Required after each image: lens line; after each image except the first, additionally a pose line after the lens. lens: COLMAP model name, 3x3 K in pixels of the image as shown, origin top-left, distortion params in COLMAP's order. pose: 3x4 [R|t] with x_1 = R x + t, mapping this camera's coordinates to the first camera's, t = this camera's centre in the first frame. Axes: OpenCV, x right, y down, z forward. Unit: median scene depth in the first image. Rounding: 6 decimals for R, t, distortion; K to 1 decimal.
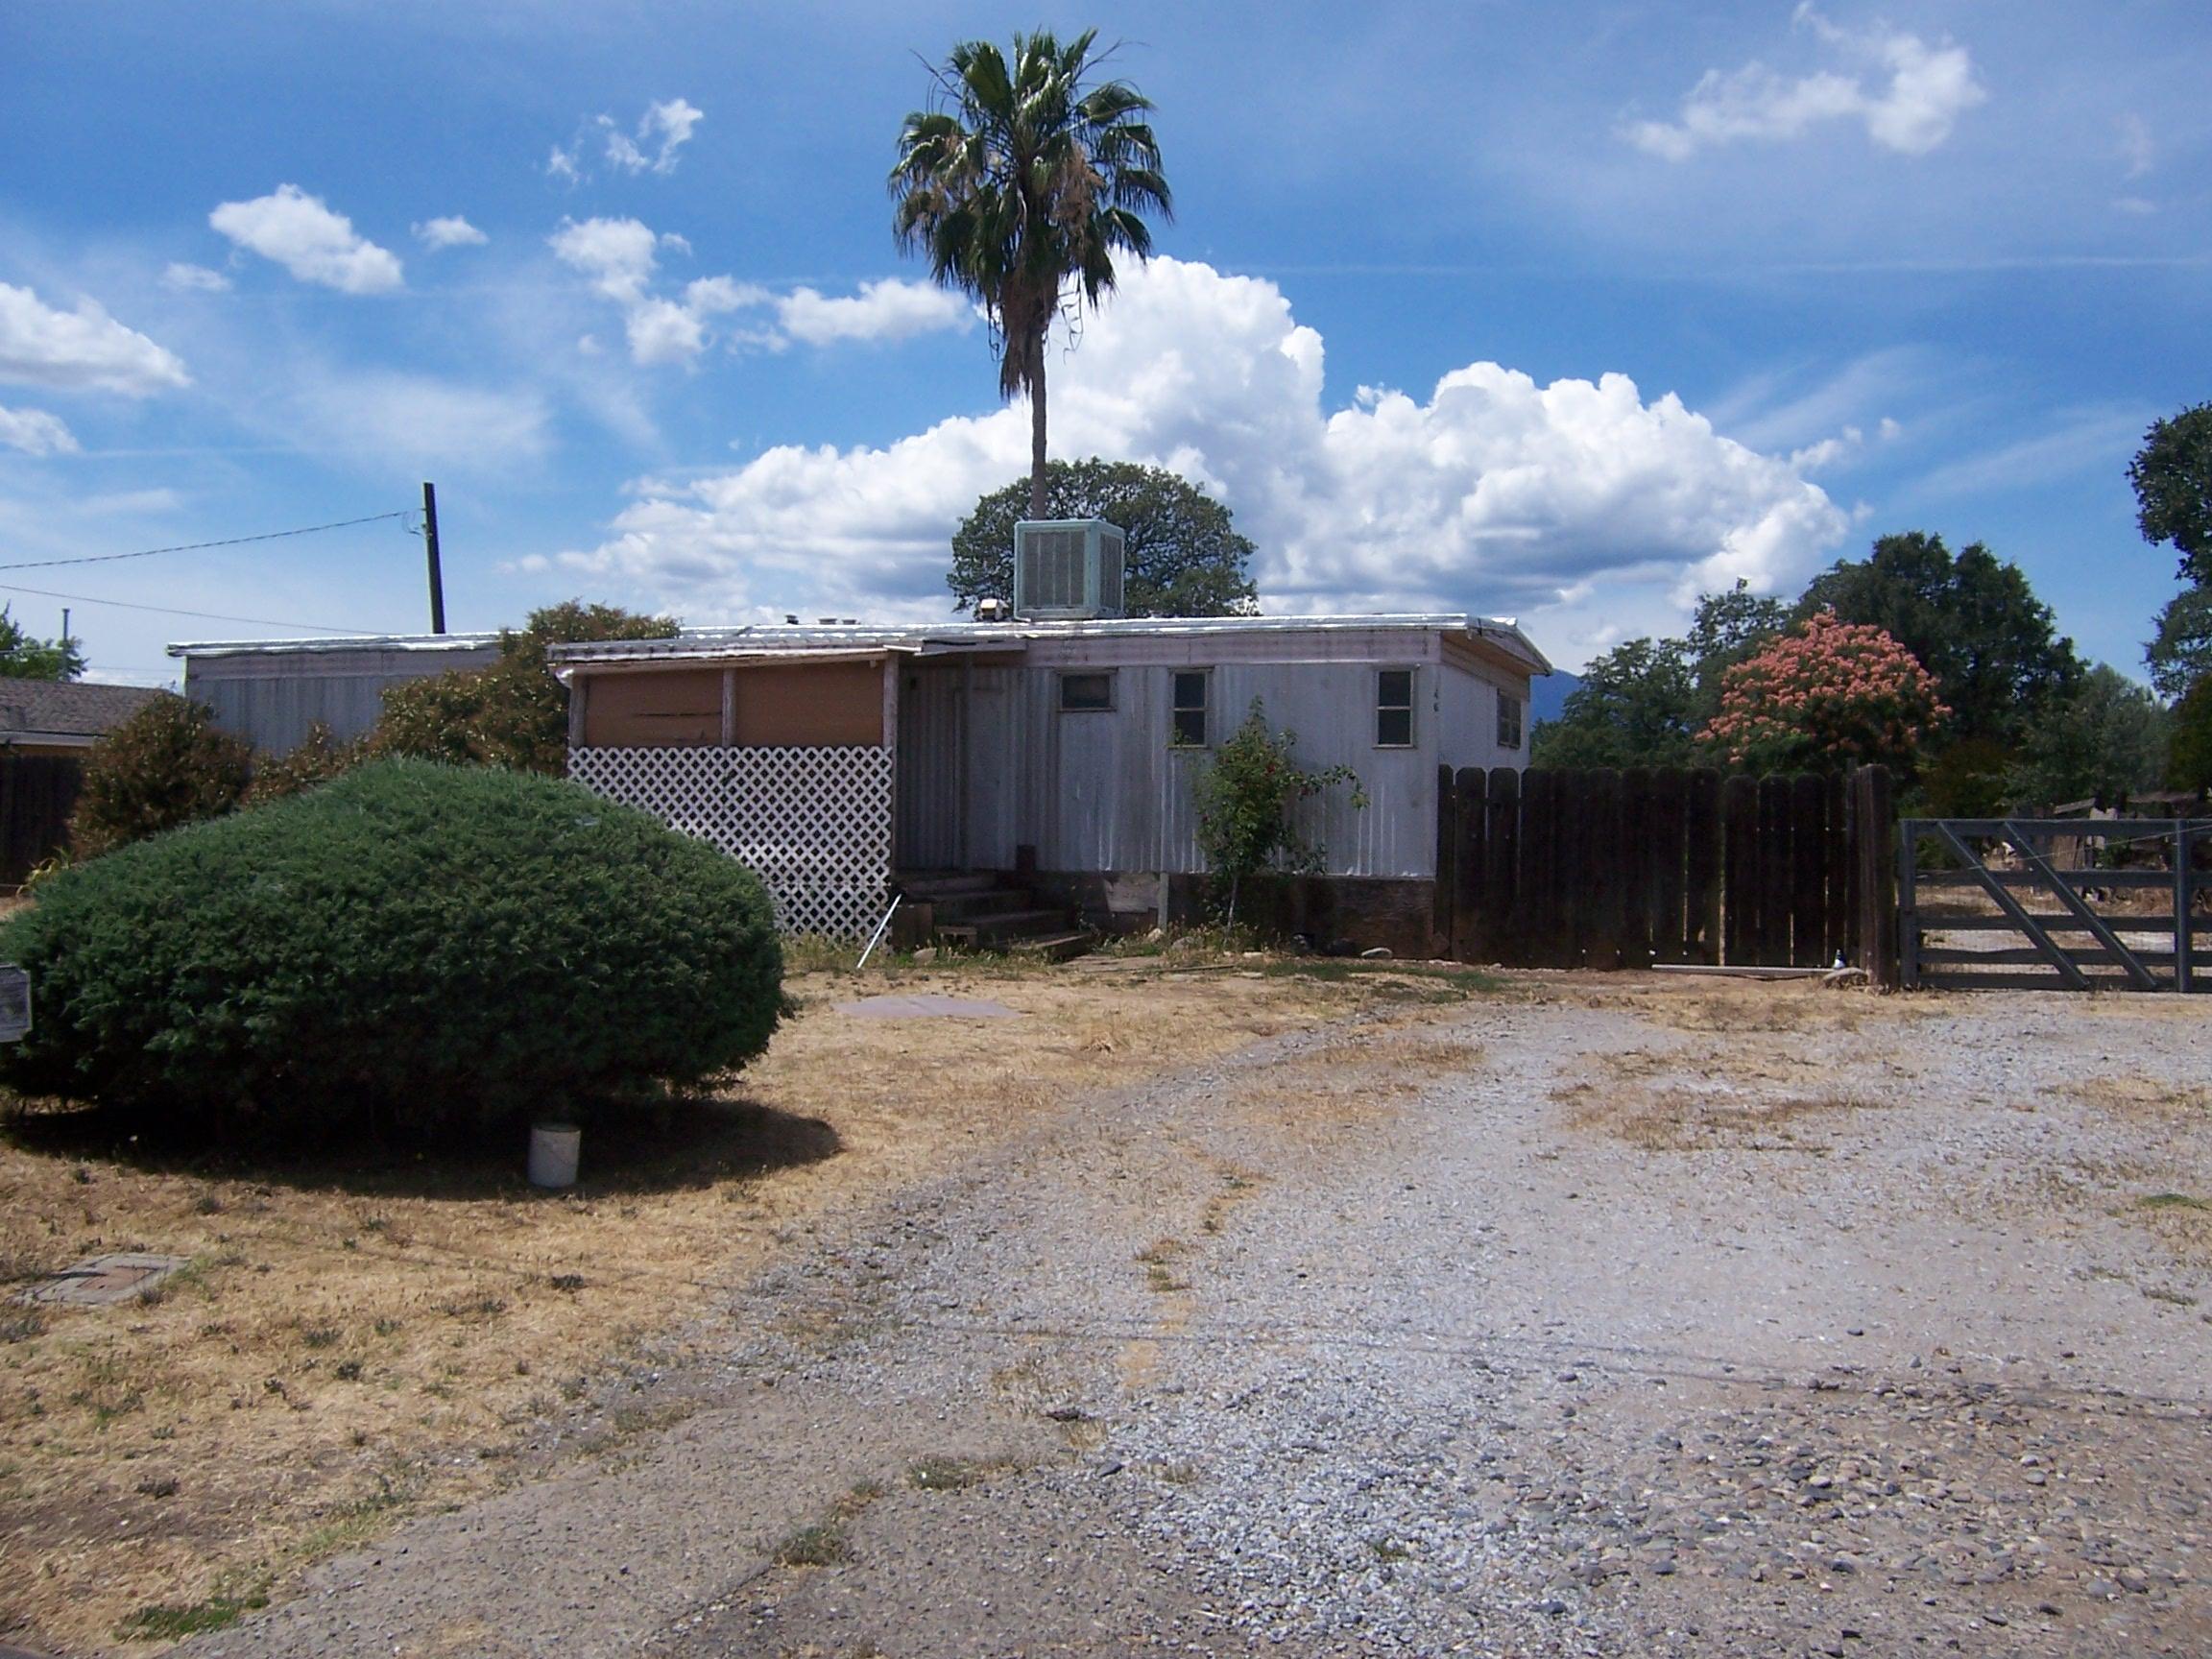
lens RADIAL K [[2183.5, 0, 1156.6], [0, 2183.5, 782.1], [0, 0, 1]] dist [-0.143218, 0.247930]
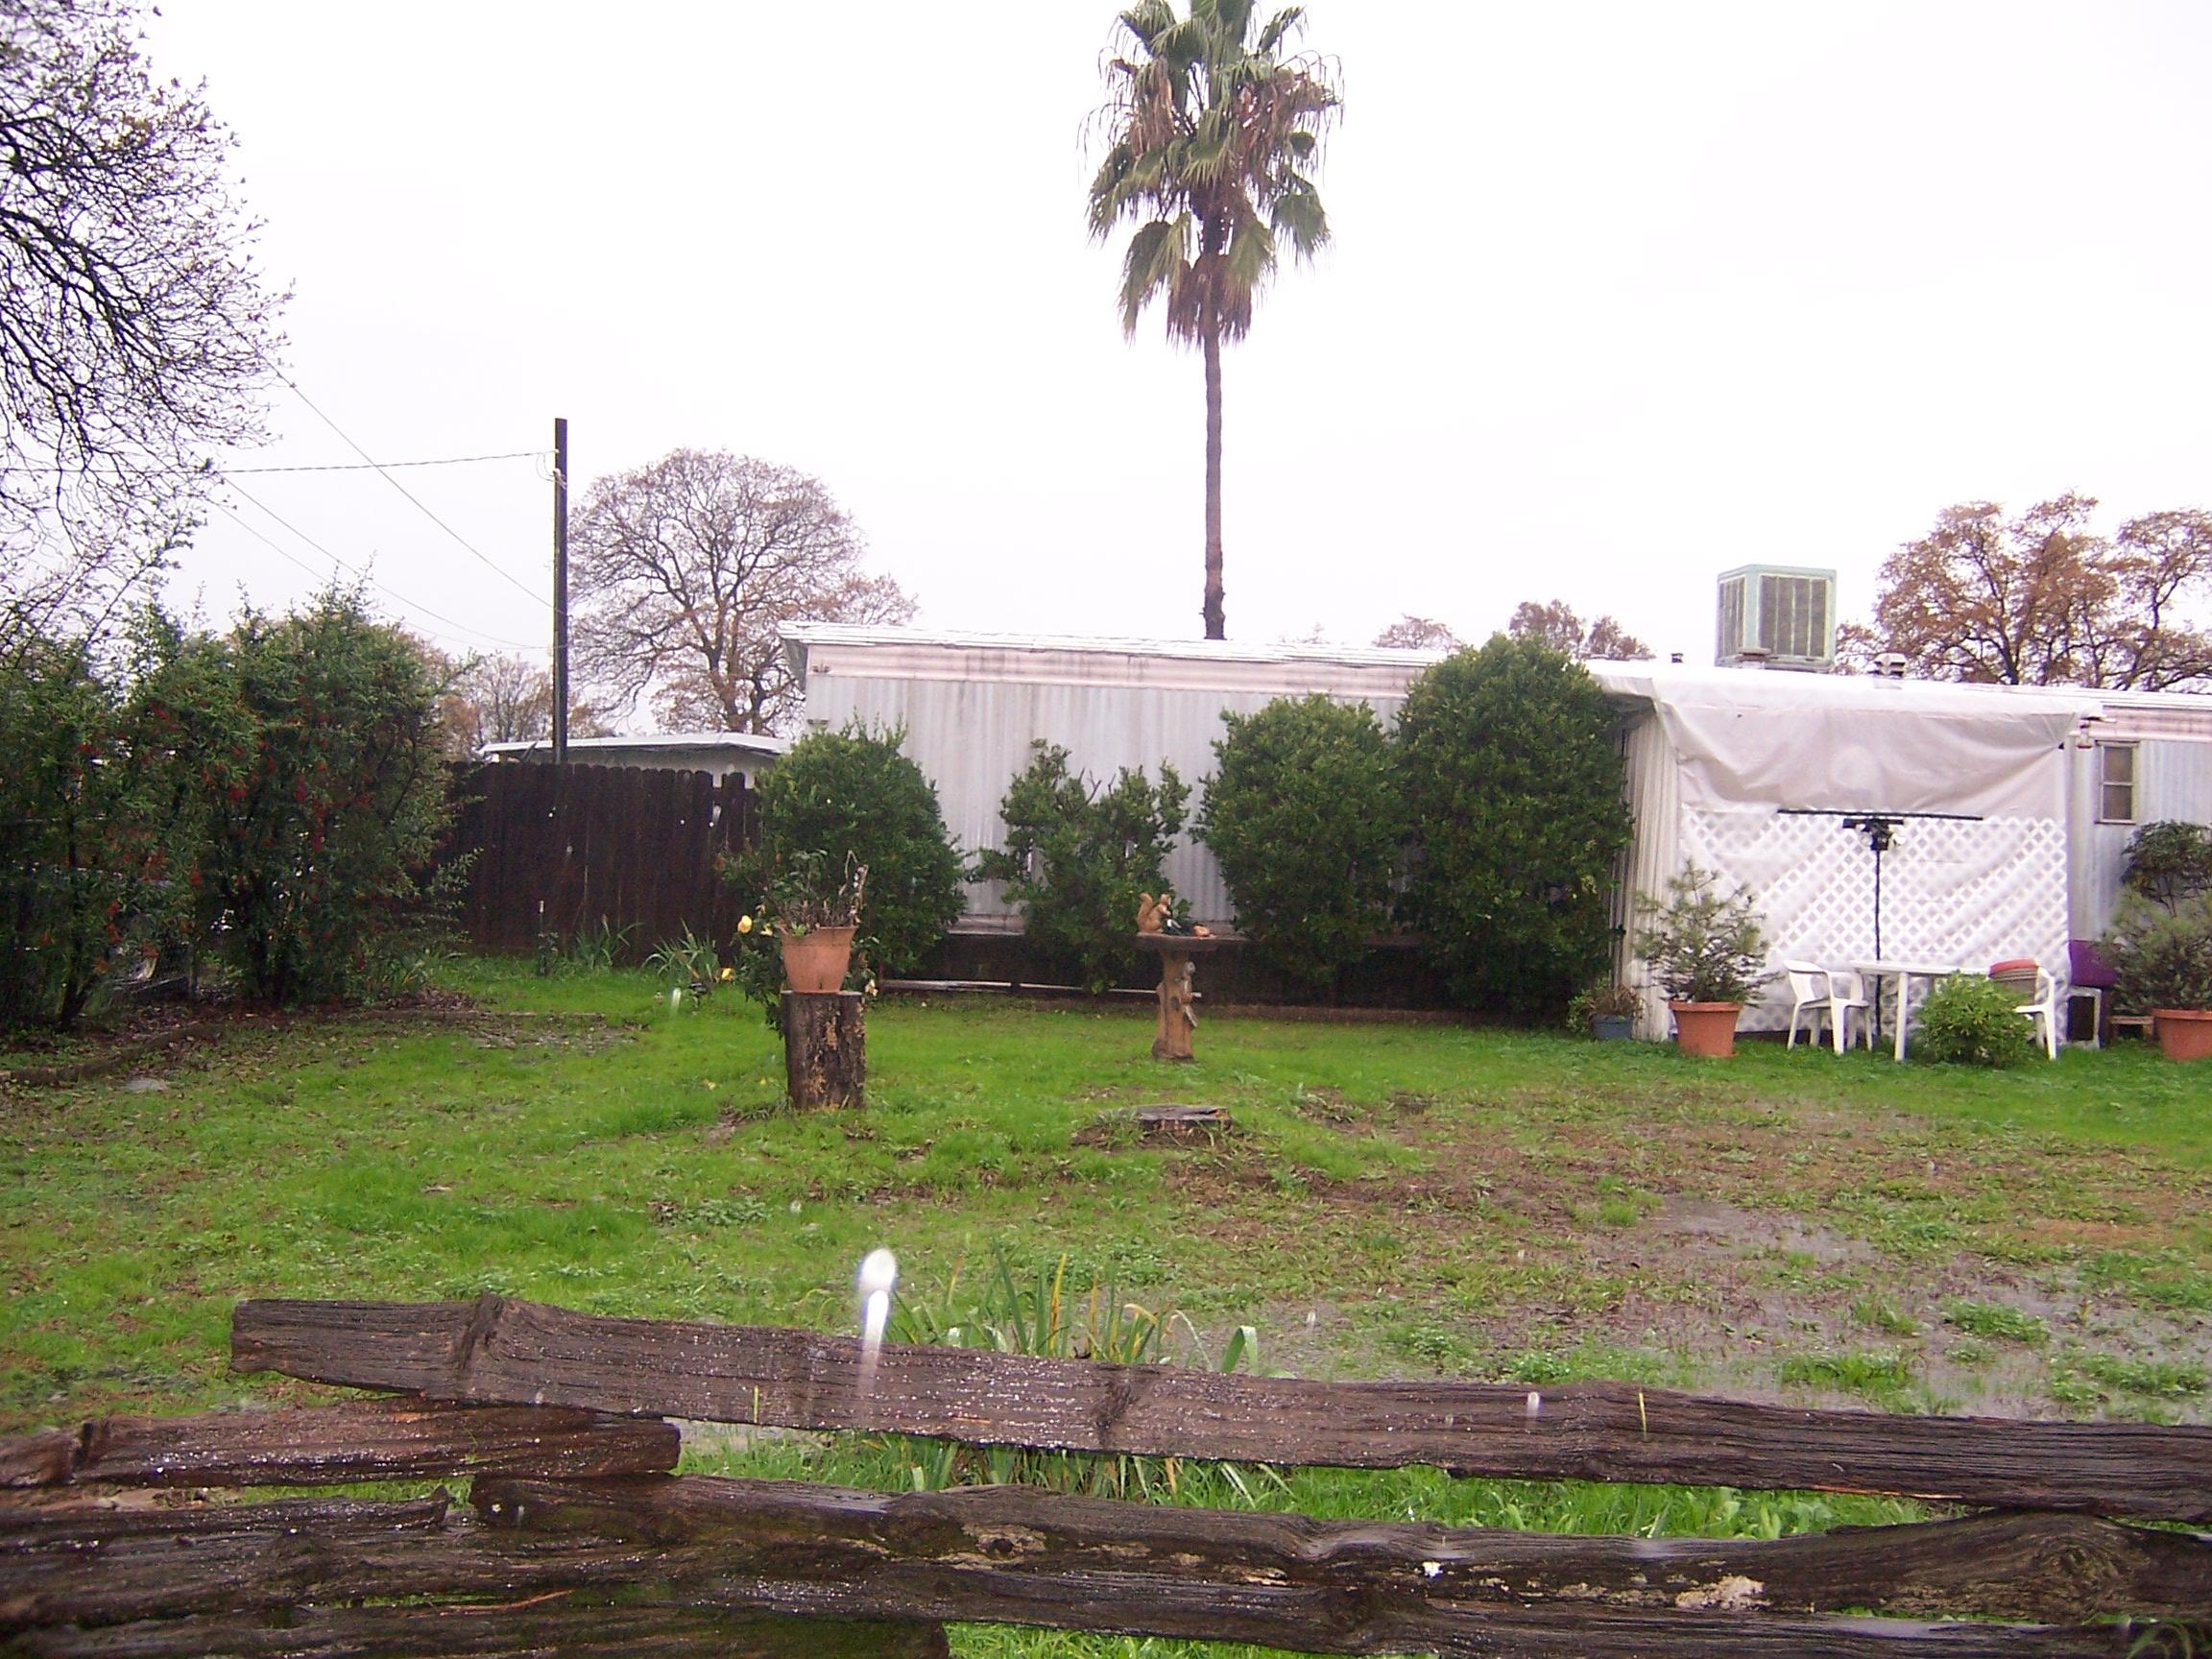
lens RADIAL K [[2157.2, 0, 1154.2], [0, 2157.2, 794.1], [0, 0, 1]] dist [-0.124573, 0.245515]
pose [[0.896141, 0.037403, 0.442191, -0.853342], [-0.035495, 0.999291, -0.012592, -0.001986], [-0.442348, -0.004412, 0.896833, 0.372856]]
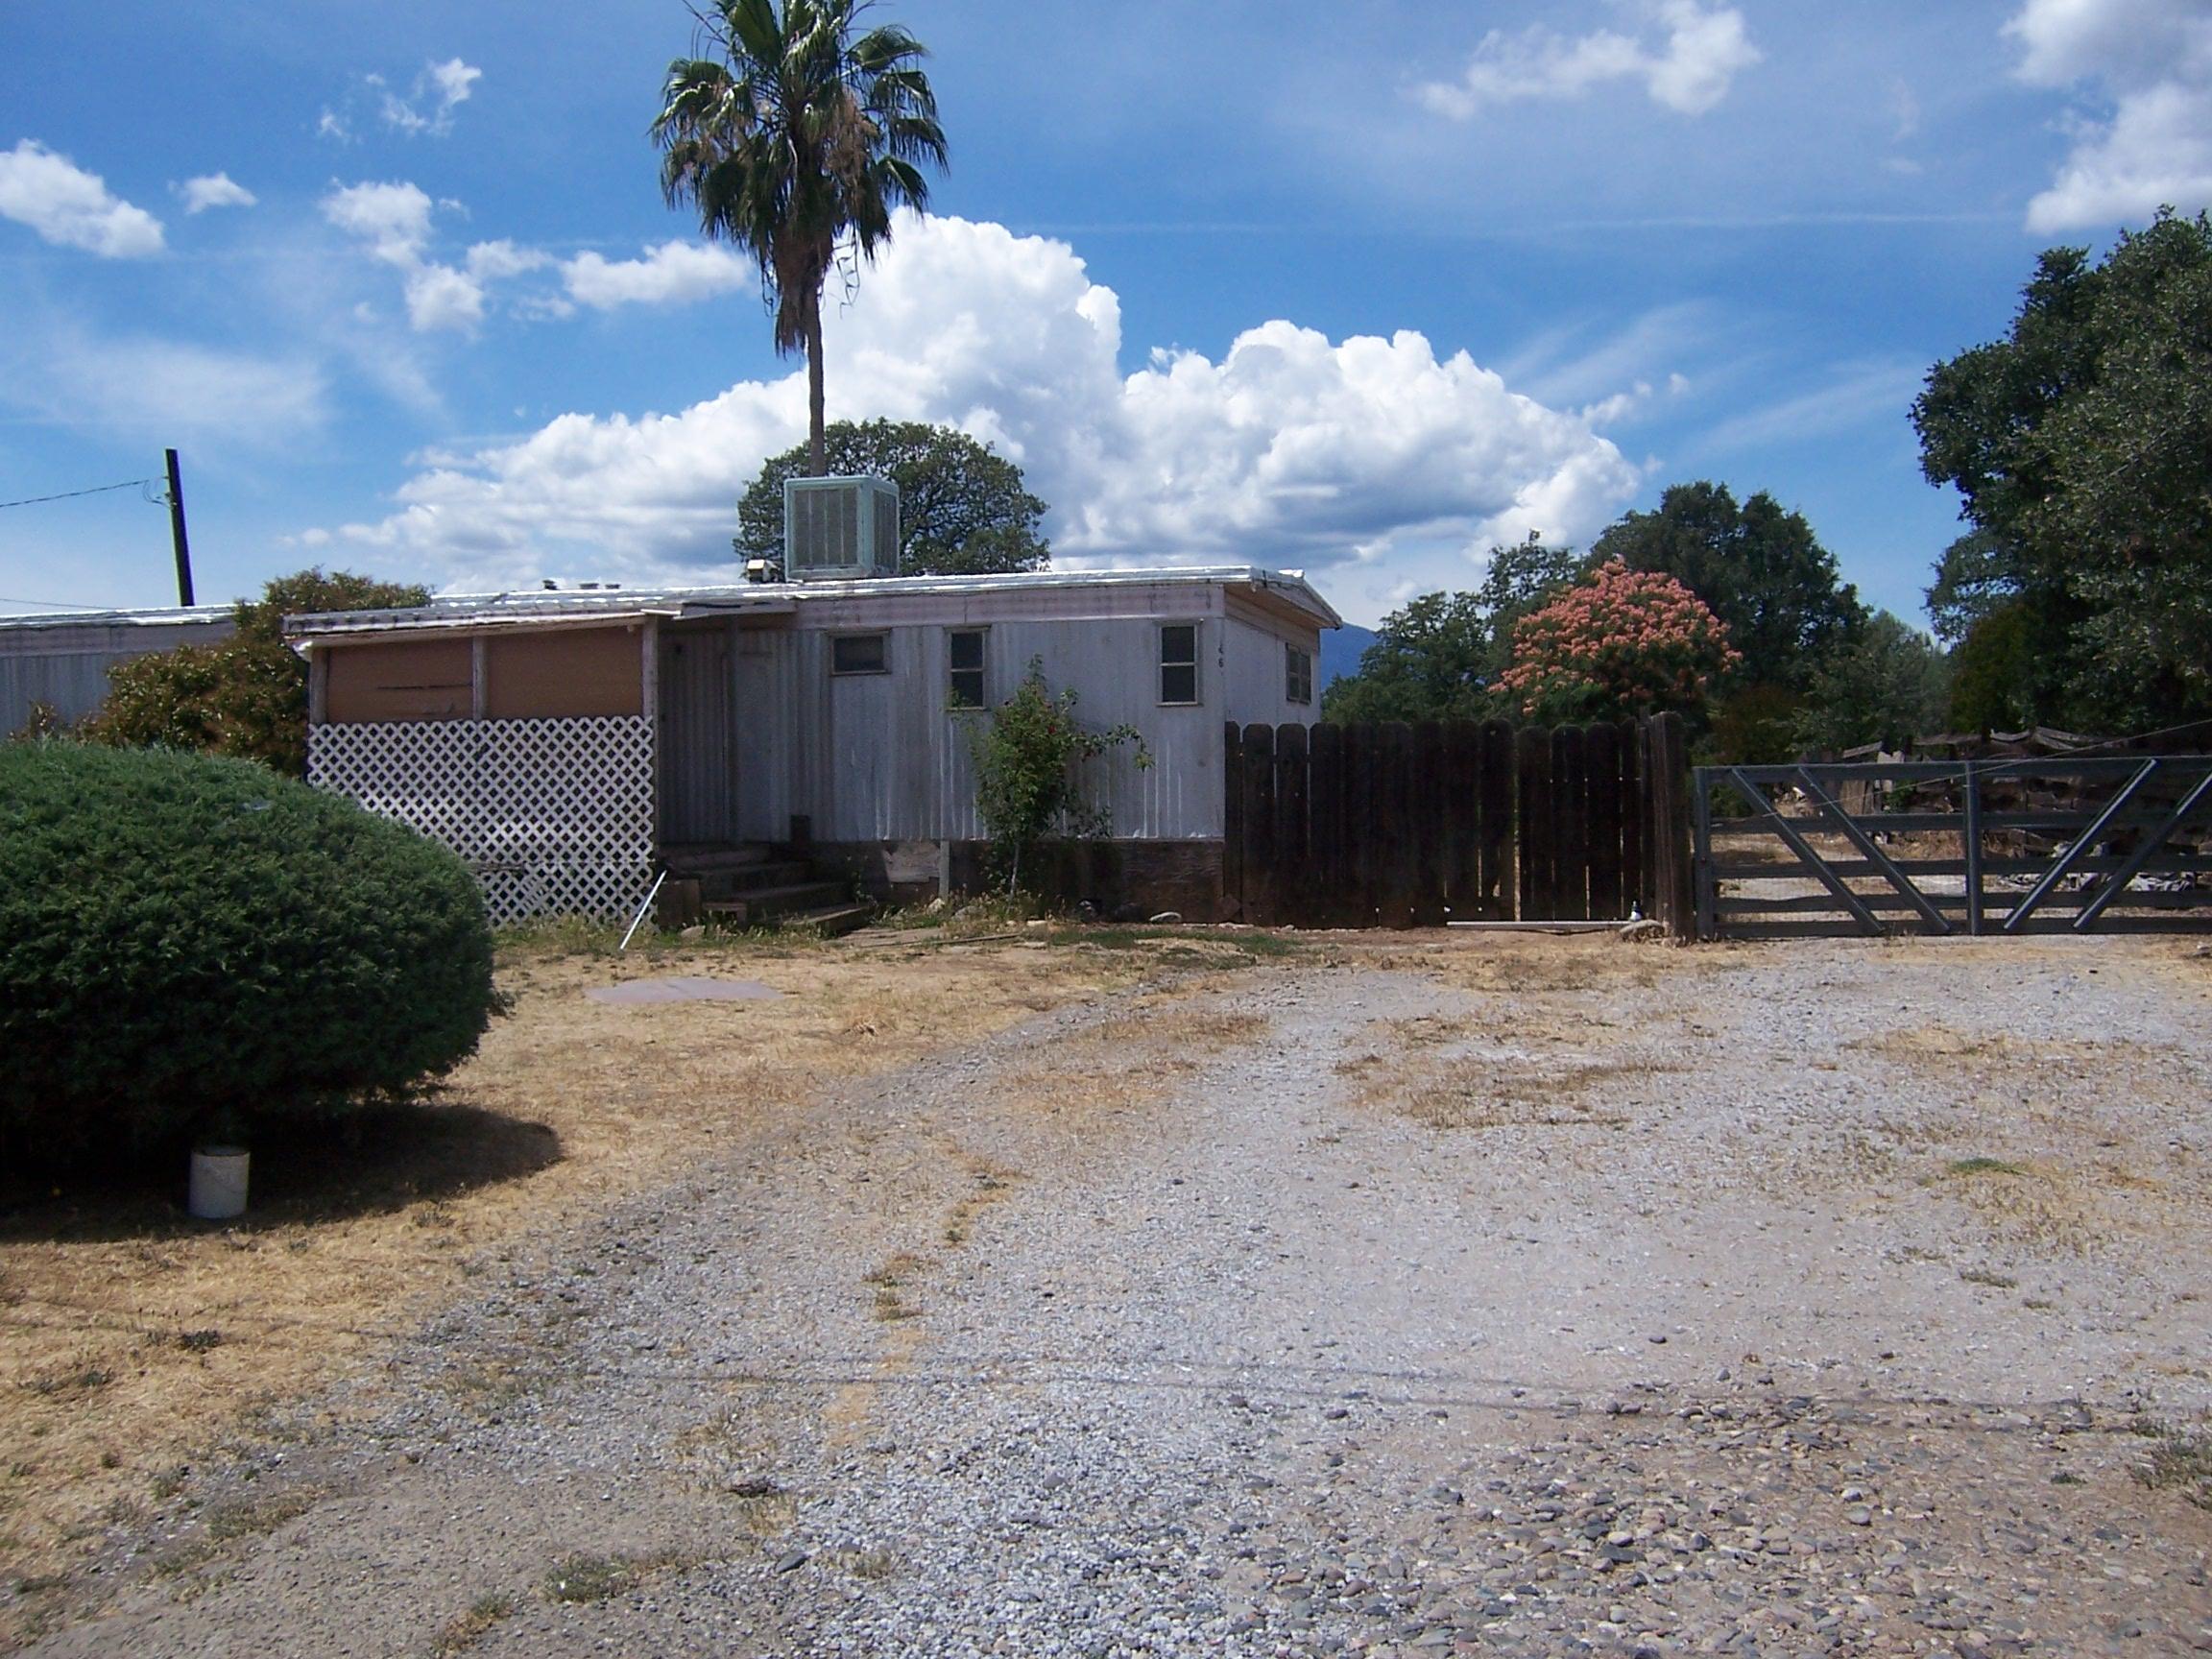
lens RADIAL K [[2183.5, 0, 1156.6], [0, 2183.5, 782.1], [0, 0, 1]] dist [-0.143218, 0.247930]
pose [[0.995708, -0.024150, 0.089342, 0.012389], [0.022600, 0.999577, 0.018319, 0.000362], [-0.089747, -0.016221, 0.995832, 0.036854]]
